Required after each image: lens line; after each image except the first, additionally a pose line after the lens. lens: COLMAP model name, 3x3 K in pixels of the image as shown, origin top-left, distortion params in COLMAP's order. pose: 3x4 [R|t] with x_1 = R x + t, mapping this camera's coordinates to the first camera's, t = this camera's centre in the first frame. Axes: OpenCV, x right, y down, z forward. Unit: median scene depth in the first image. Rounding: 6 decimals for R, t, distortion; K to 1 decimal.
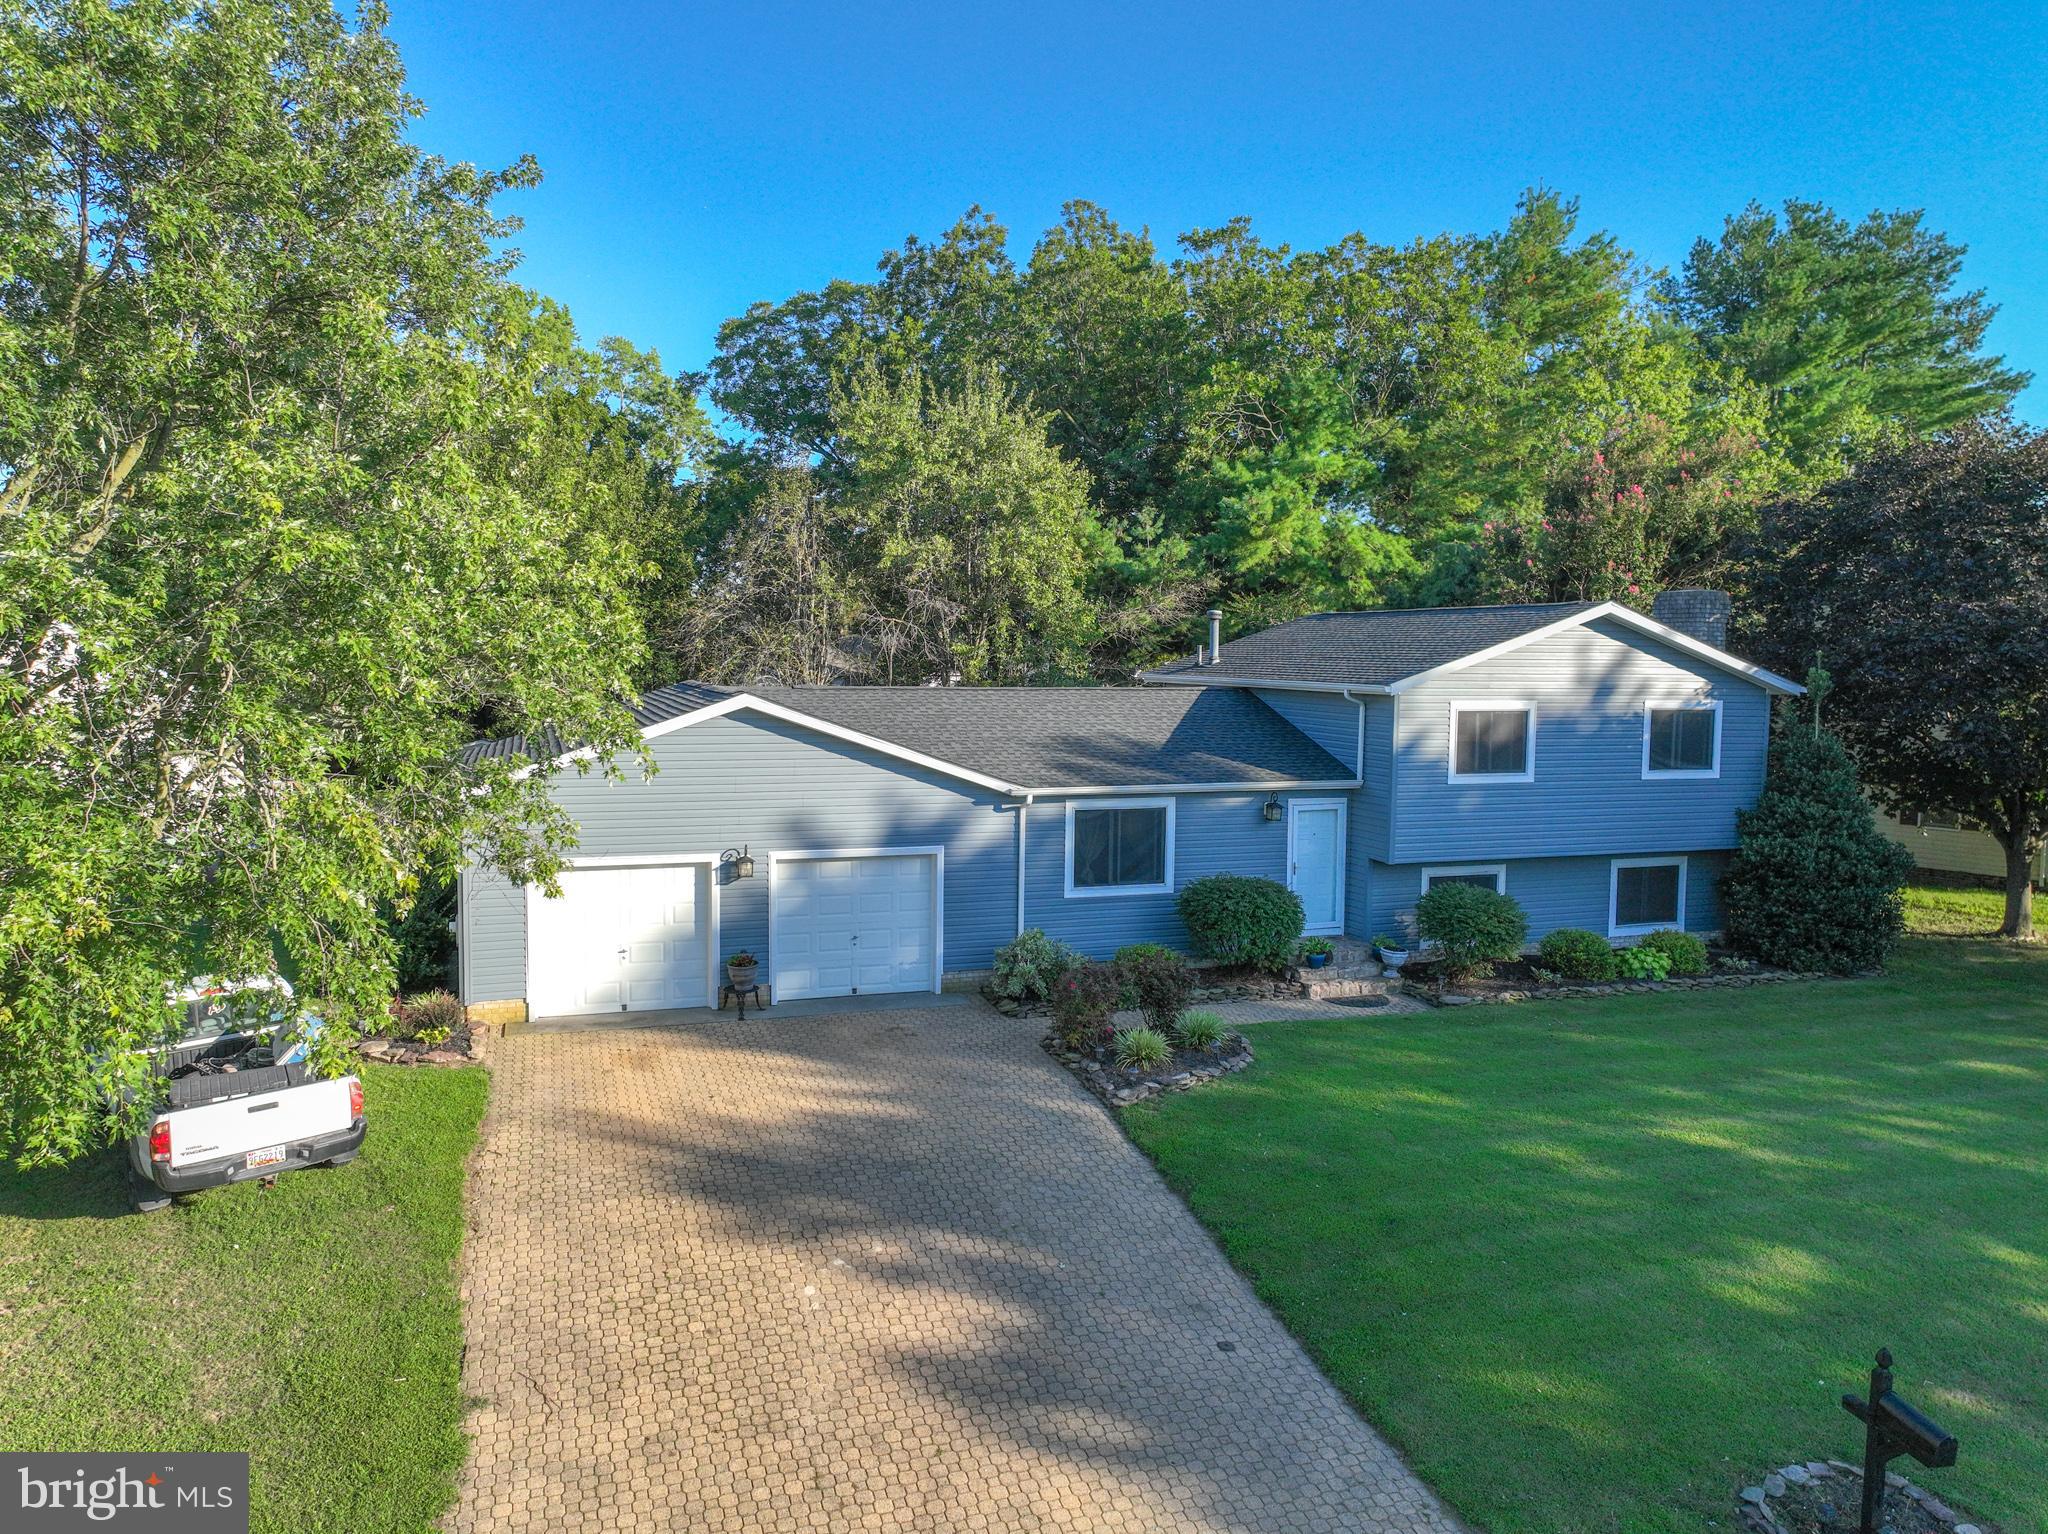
lens RADIAL K [[1419.2, 0, 1024.0], [0, 1419.2, 767.0], [0, 0, 1]] dist [-0.010621, 0.023388]
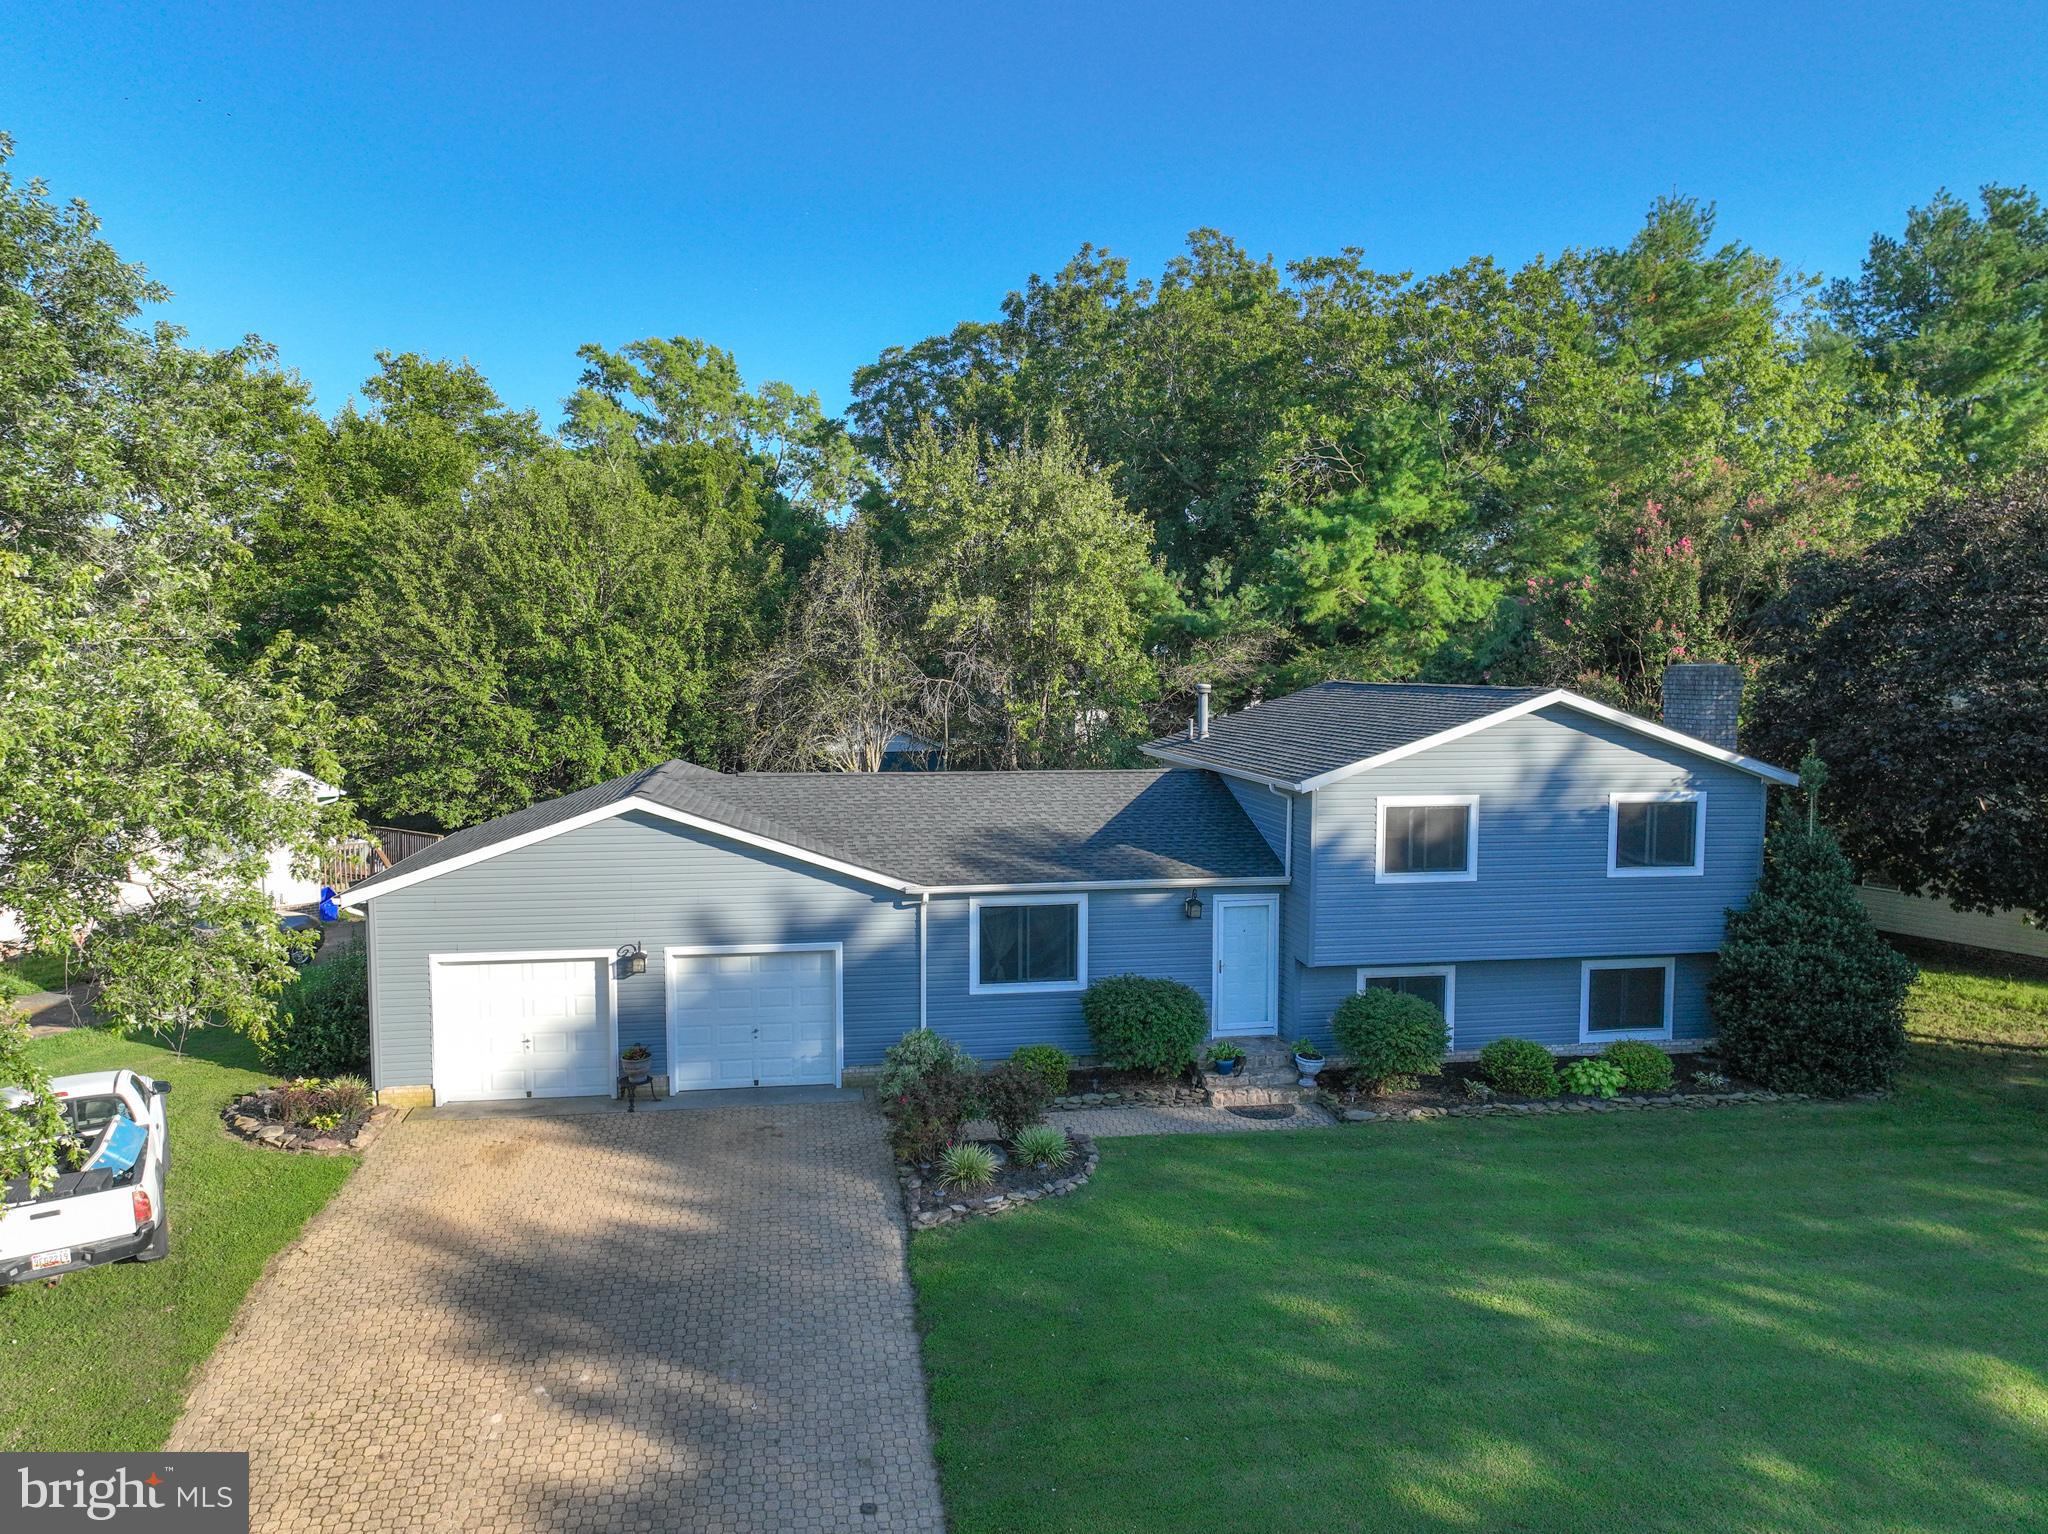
lens RADIAL K [[1432.4, 0, 1027.8], [0, 1432.4, 792.4], [0, 0, 1]] dist [-0.015738, 0.030610]
pose [[0.986722, 0.004312, -0.162358, 0.223737], [-0.002933, 0.999958, 0.008731, -0.056598], [0.162389, -0.008139, 0.986693, 0.015935]]
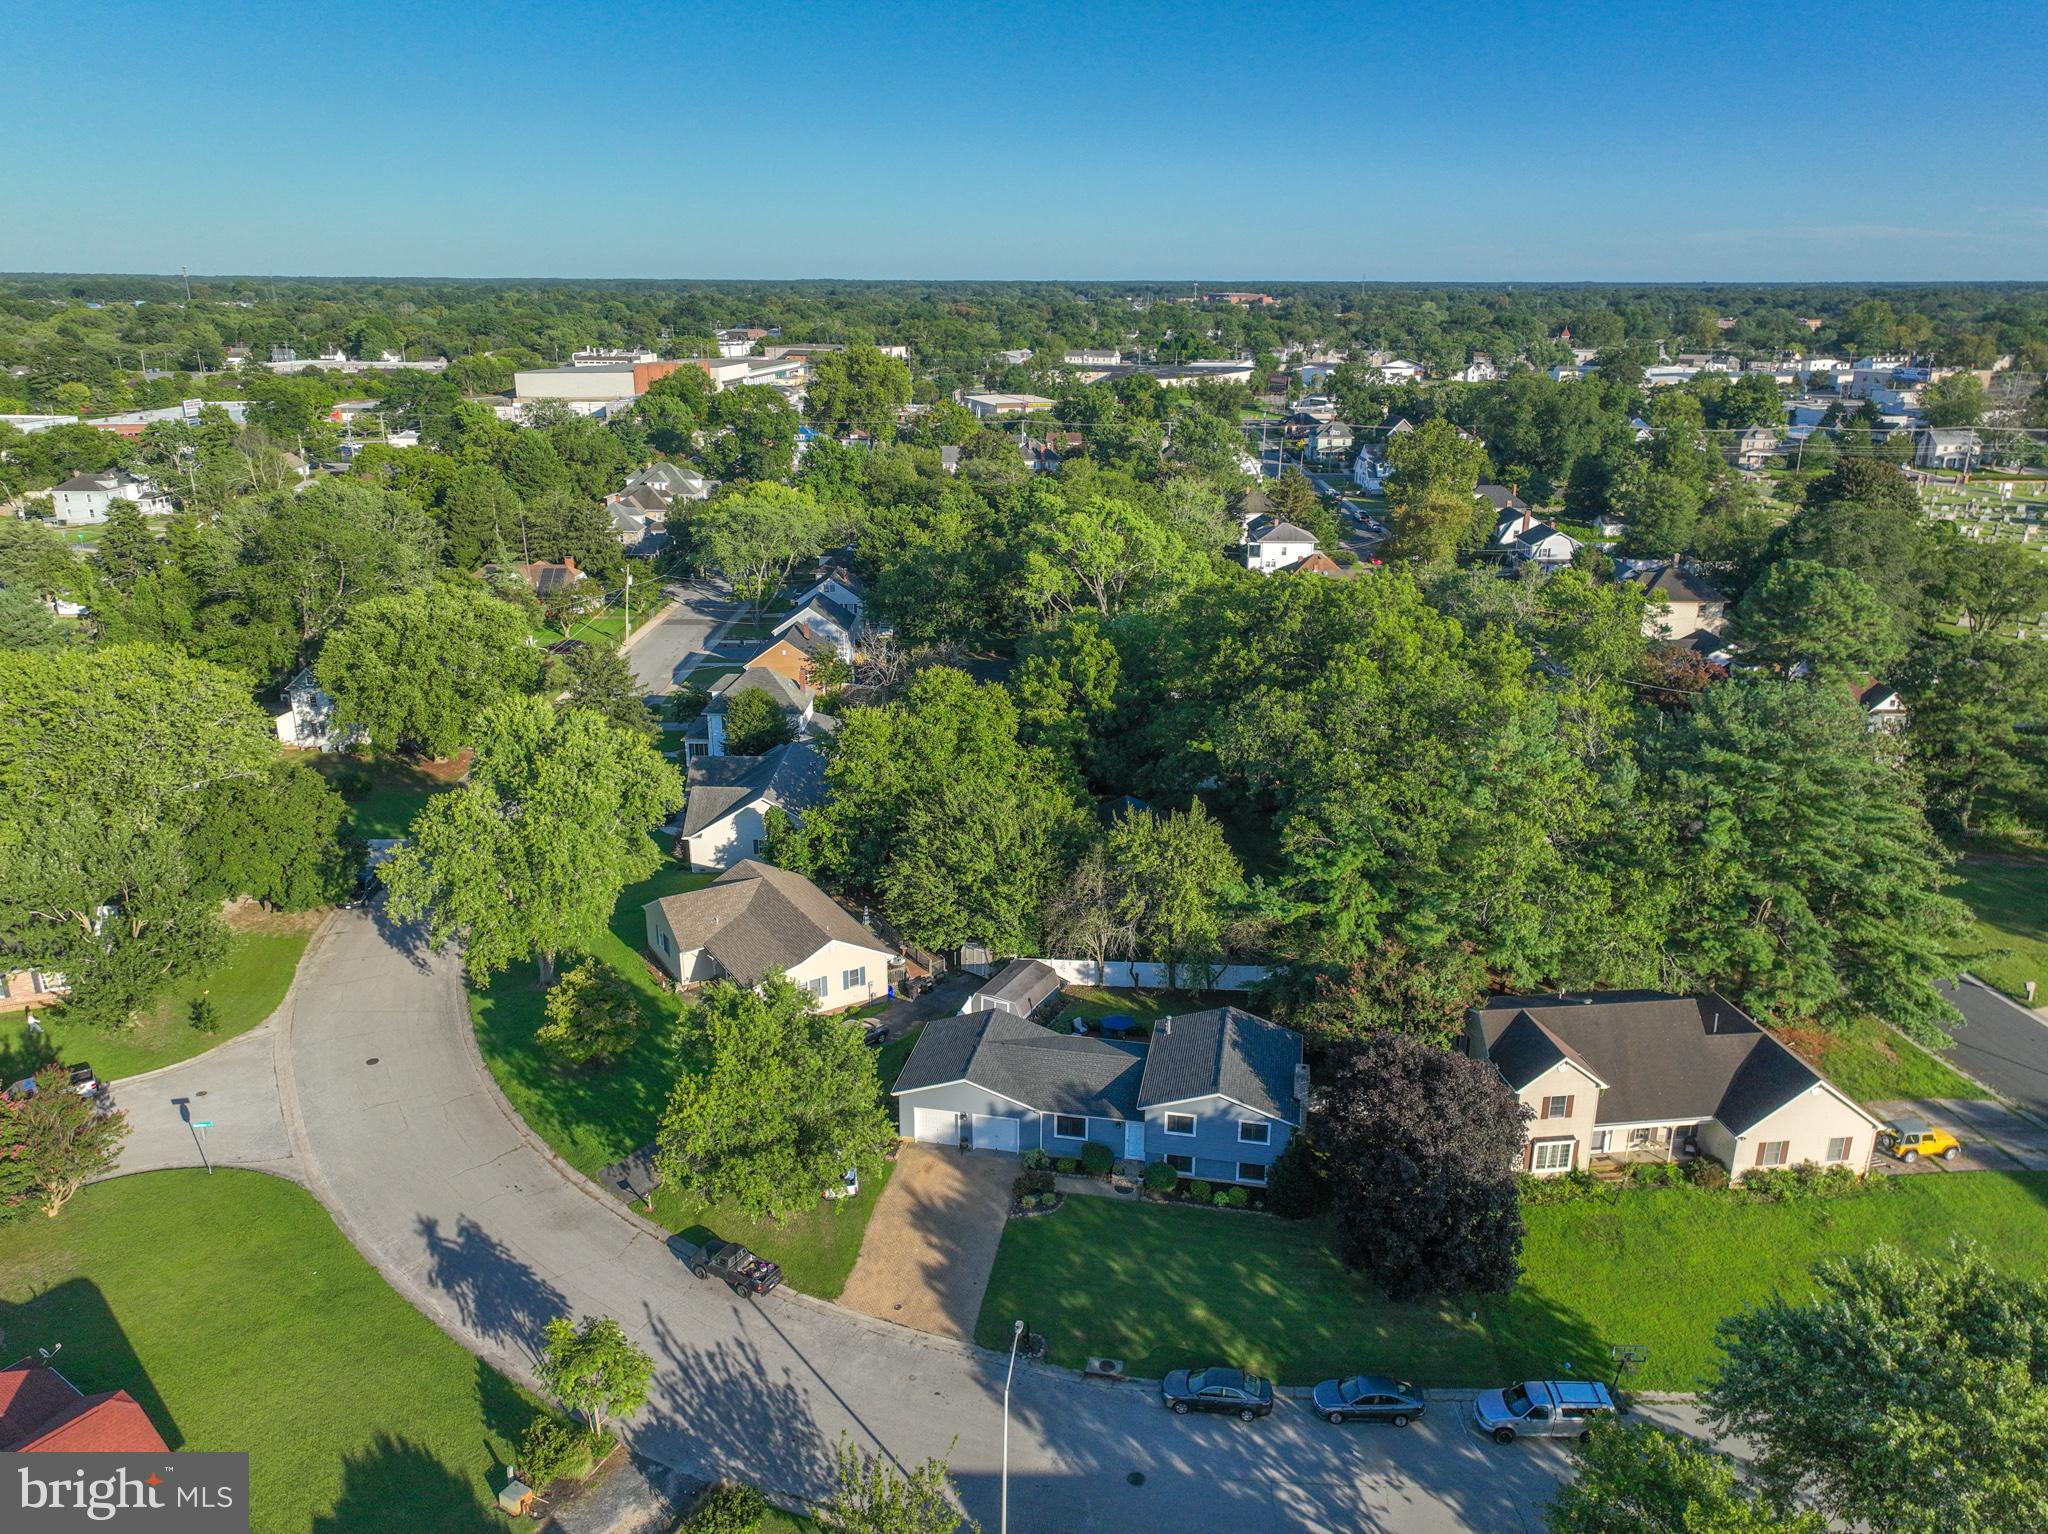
lens RADIAL K [[1432.4, 0, 1027.8], [0, 1432.4, 792.4], [0, 0, 1]] dist [-0.015738, 0.030610]
pose [[0.860107, 0.159710, -0.484467, 1.493803], [-0.030314, 0.964048, 0.263992, -1.597369], [0.509212, -0.212375, 0.834027, -1.734526]]
